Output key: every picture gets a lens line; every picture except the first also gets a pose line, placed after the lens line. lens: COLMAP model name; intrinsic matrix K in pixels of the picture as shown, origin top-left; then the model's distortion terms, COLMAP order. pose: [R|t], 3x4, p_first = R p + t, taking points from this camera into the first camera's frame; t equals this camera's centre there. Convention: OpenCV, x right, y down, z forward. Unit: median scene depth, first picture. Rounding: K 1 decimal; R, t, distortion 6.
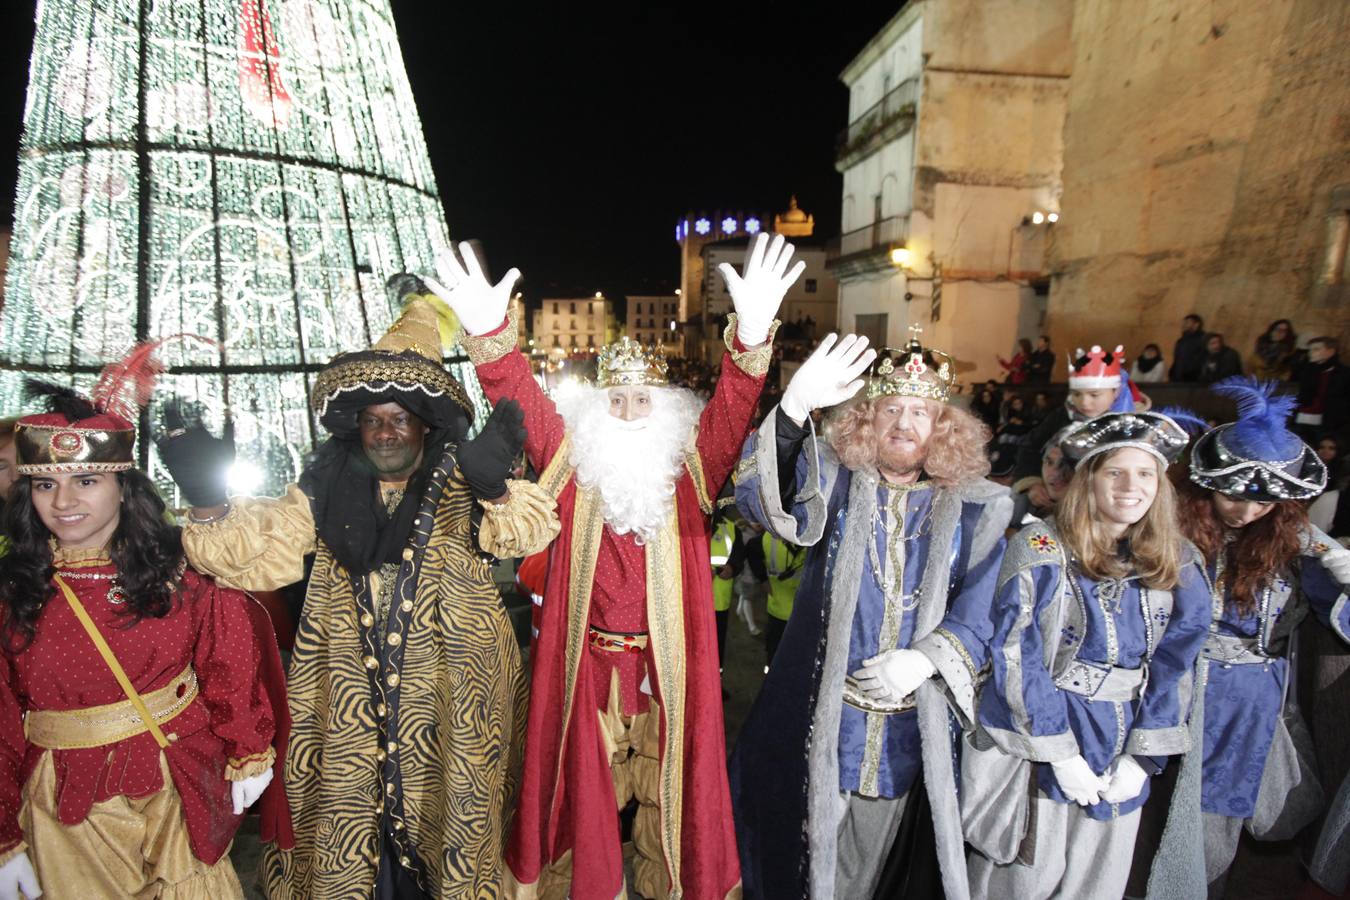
lens RADIAL K [[674.9, 0, 691.5], [0, 674.9, 436.6], [0, 0, 1]] dist [-0.012648, 0.002134]
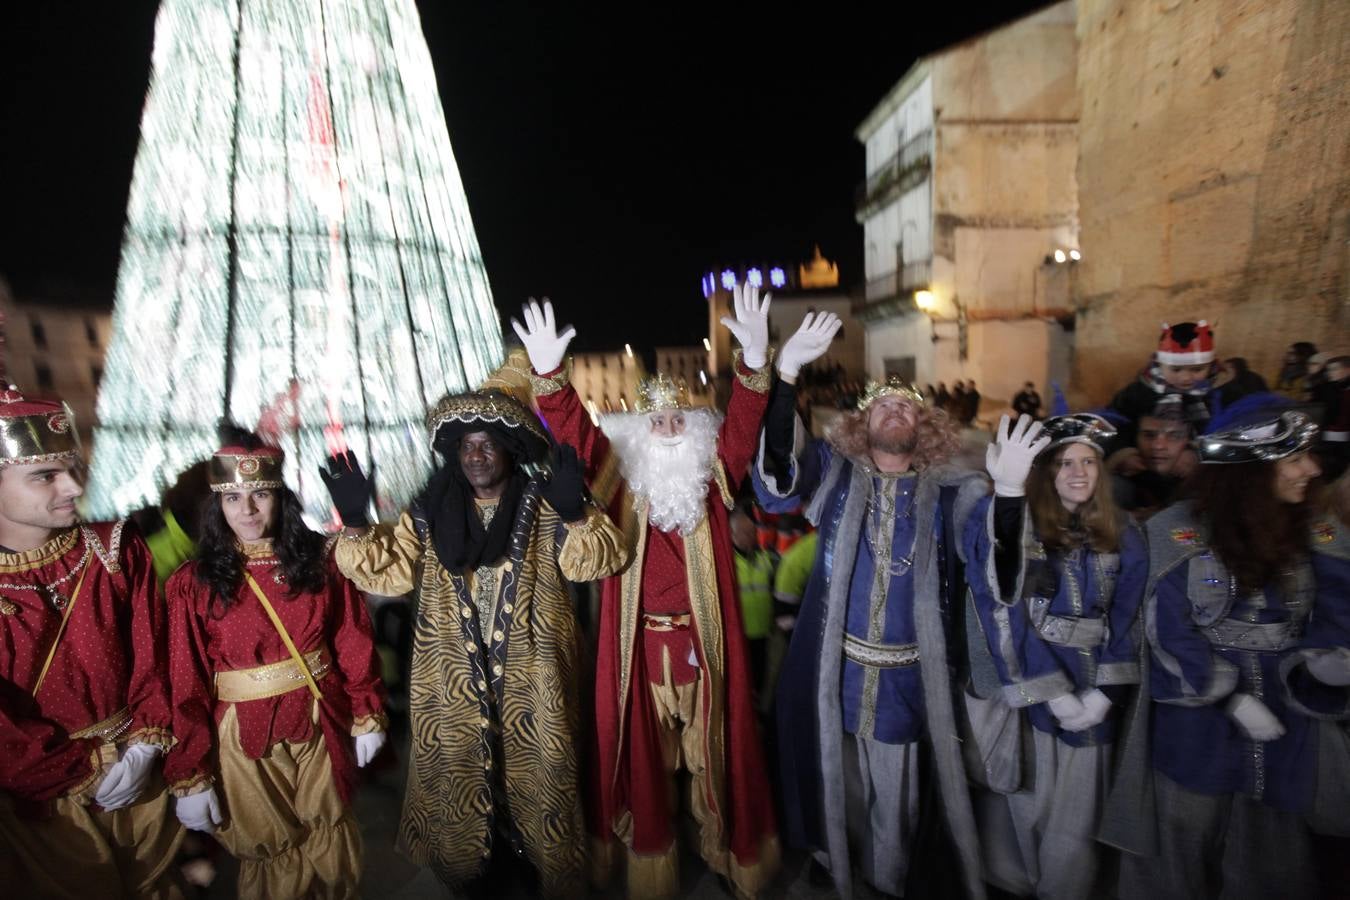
lens RADIAL K [[781.7, 0, 675.0], [0, 781.7, 450.0], [0, 0, 1]] dist [-0.002078, 0.000697]
pose [[0.998070, -0.039873, -0.047603, -0.022334], [0.035993, 0.996164, -0.079760, 0.044572], [0.050601, 0.077893, 0.995677, -0.202679]]
